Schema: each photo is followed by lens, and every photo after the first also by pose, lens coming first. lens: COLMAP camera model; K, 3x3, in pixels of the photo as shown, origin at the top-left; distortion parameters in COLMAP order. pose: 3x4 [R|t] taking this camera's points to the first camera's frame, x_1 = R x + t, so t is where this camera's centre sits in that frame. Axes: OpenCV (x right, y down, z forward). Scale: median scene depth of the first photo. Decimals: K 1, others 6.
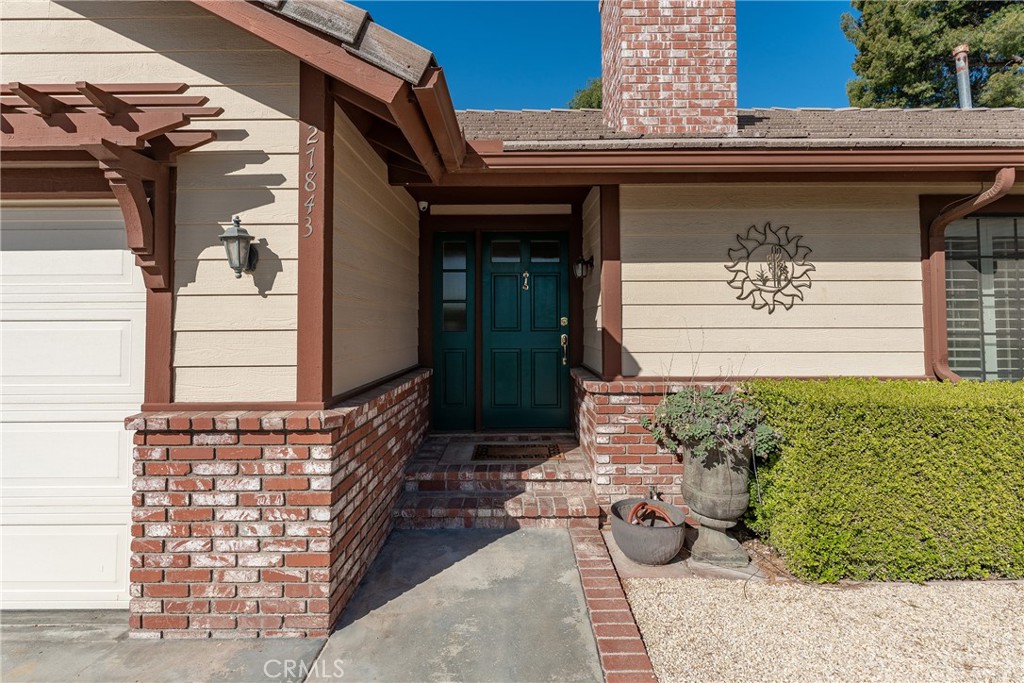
lens RADIAL K [[488.1, 0, 518.6], [0, 488.1, 311.1], [0, 0, 1]] dist [0.003013, -0.001948]
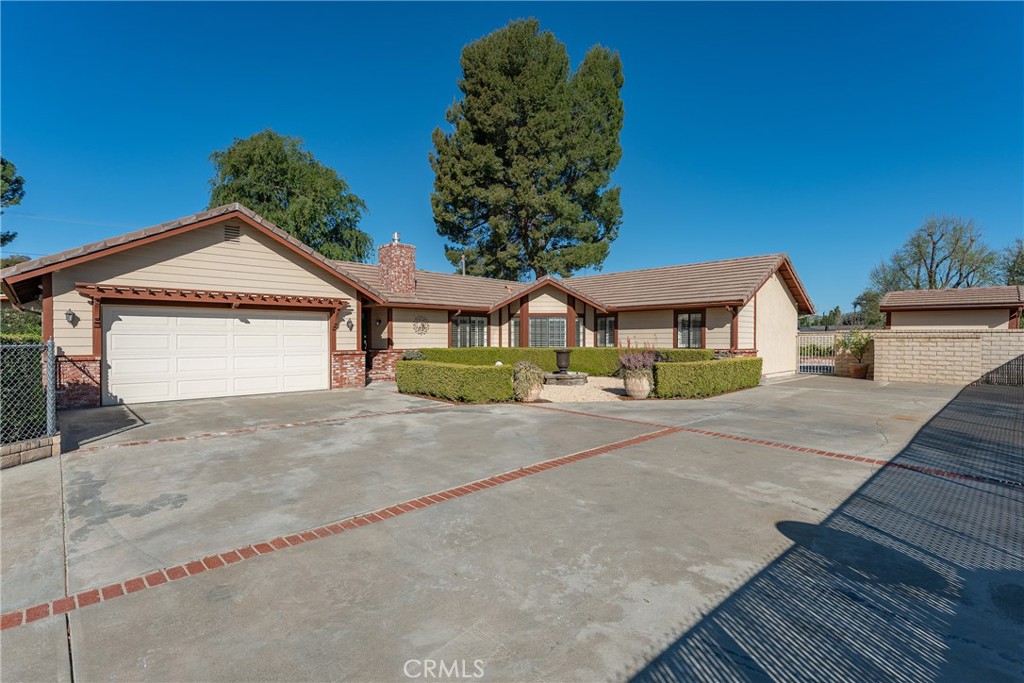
lens RADIAL K [[488.1, 0, 515.0], [0, 488.1, 346.2], [0, 0, 1]] dist [0.003013, -0.001948]
pose [[0.714062, -0.006483, 0.700053, -2.442747], [-0.024882, 0.999090, 0.034632, -0.079199], [-0.699641, -0.042148, 0.713251, -3.420054]]
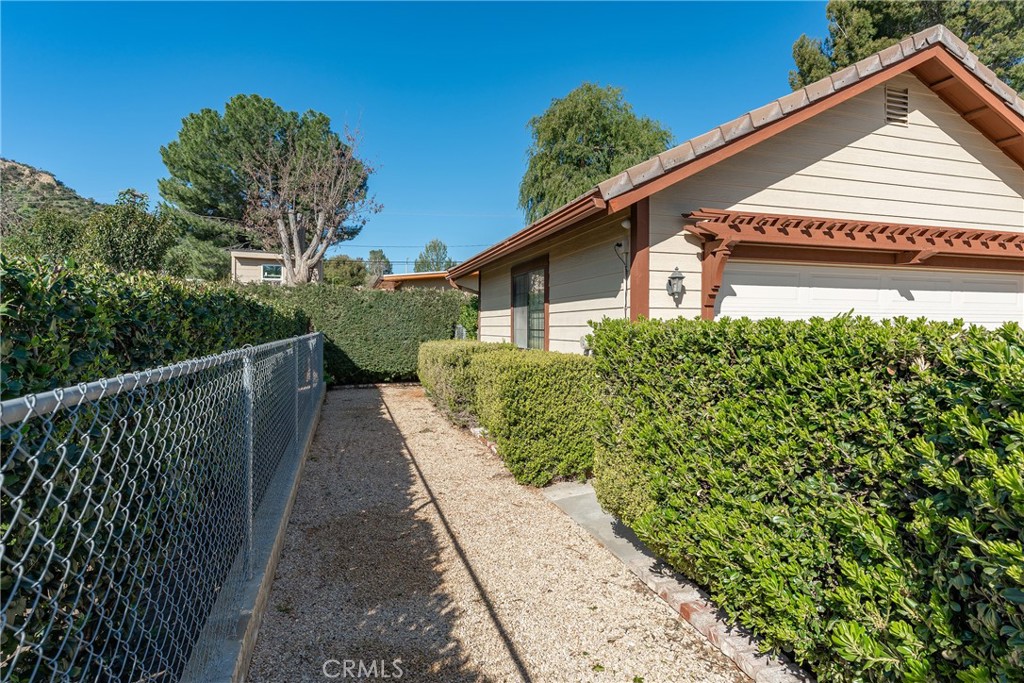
lens RADIAL K [[529.4, 0, 512.5], [0, 529.4, 331.9], [0, 0, 1]] dist [0.003998, 0.001321]
pose [[0.953070, 0.005470, 0.302700, -3.243997], [-0.018770, 0.998981, 0.041046, -0.002075], [-0.302167, -0.044801, 0.952202, -0.580834]]
